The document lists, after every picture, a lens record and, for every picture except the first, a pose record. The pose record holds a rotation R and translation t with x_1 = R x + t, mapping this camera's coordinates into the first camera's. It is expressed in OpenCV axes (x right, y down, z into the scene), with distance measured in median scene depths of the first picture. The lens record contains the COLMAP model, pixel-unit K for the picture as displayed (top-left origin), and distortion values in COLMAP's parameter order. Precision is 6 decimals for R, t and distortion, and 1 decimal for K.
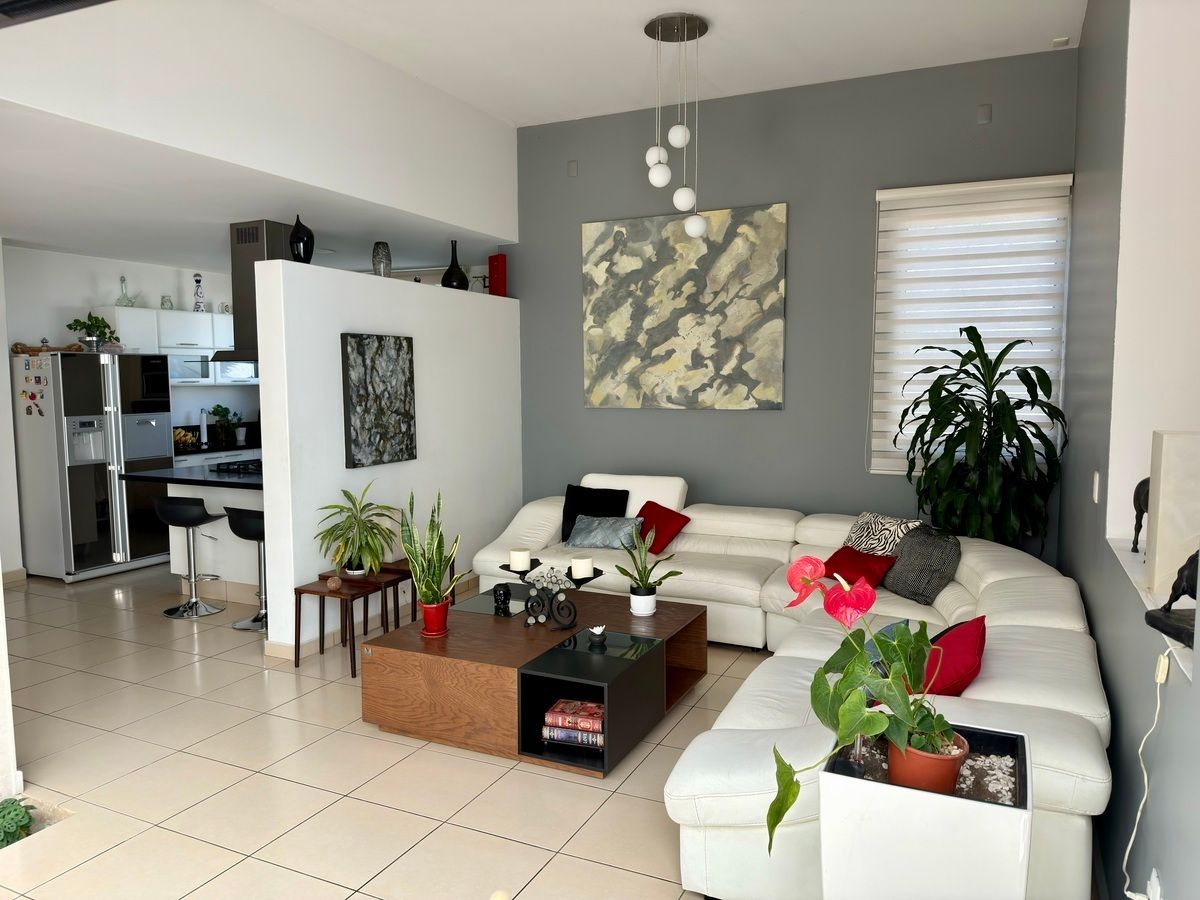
lens RADIAL K [[846.2, 0, 602.0], [0, 846.2, 452.9], [0, 0, 1]] dist [0.039526, -0.051065]
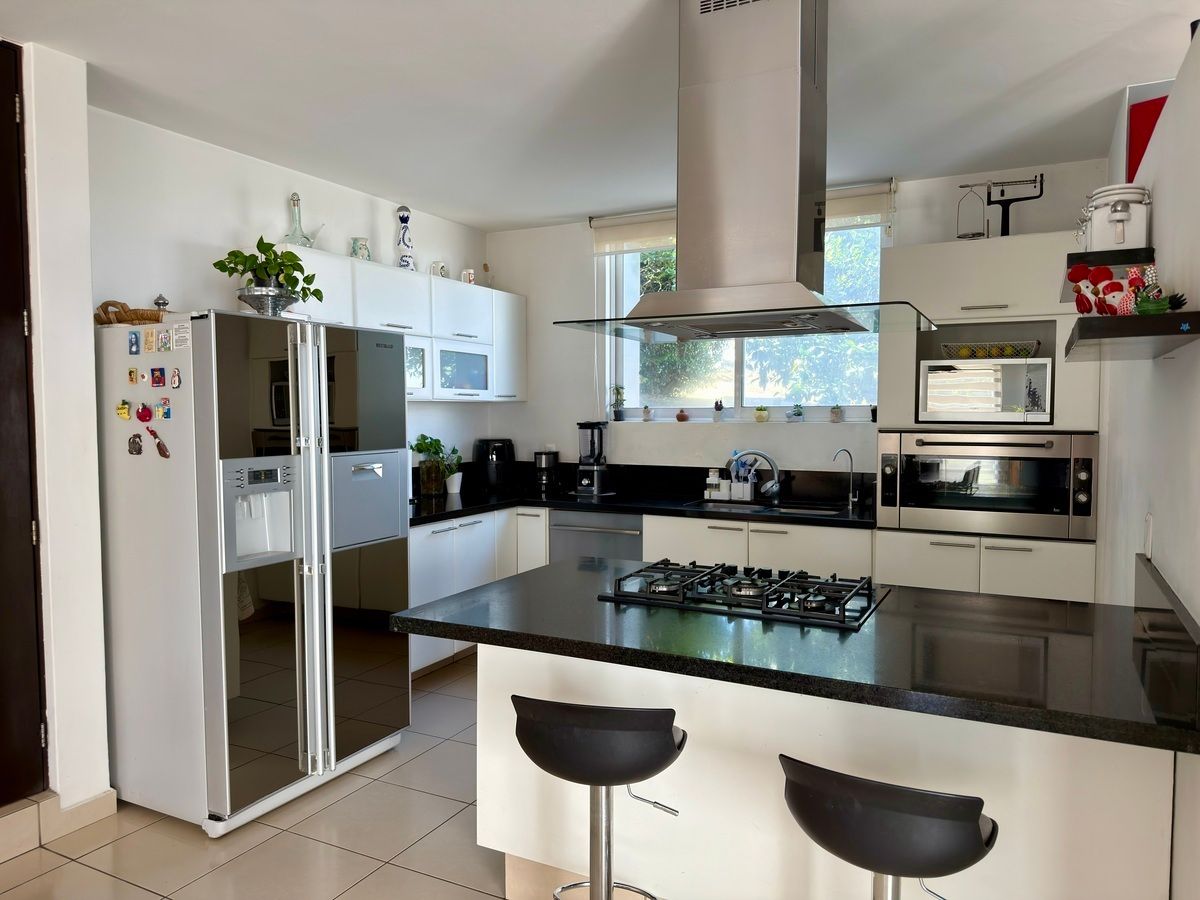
lens RADIAL K [[846.2, 0, 600.4], [0, 846.2, 453.7], [0, 0, 1]] dist [0.039526, -0.051065]
pose [[0.999413, 0.001421, -0.034233, -0.400220], [-0.002673, 0.999328, -0.036546, -0.028575], [0.034158, 0.036616, 0.998745, 0.544504]]
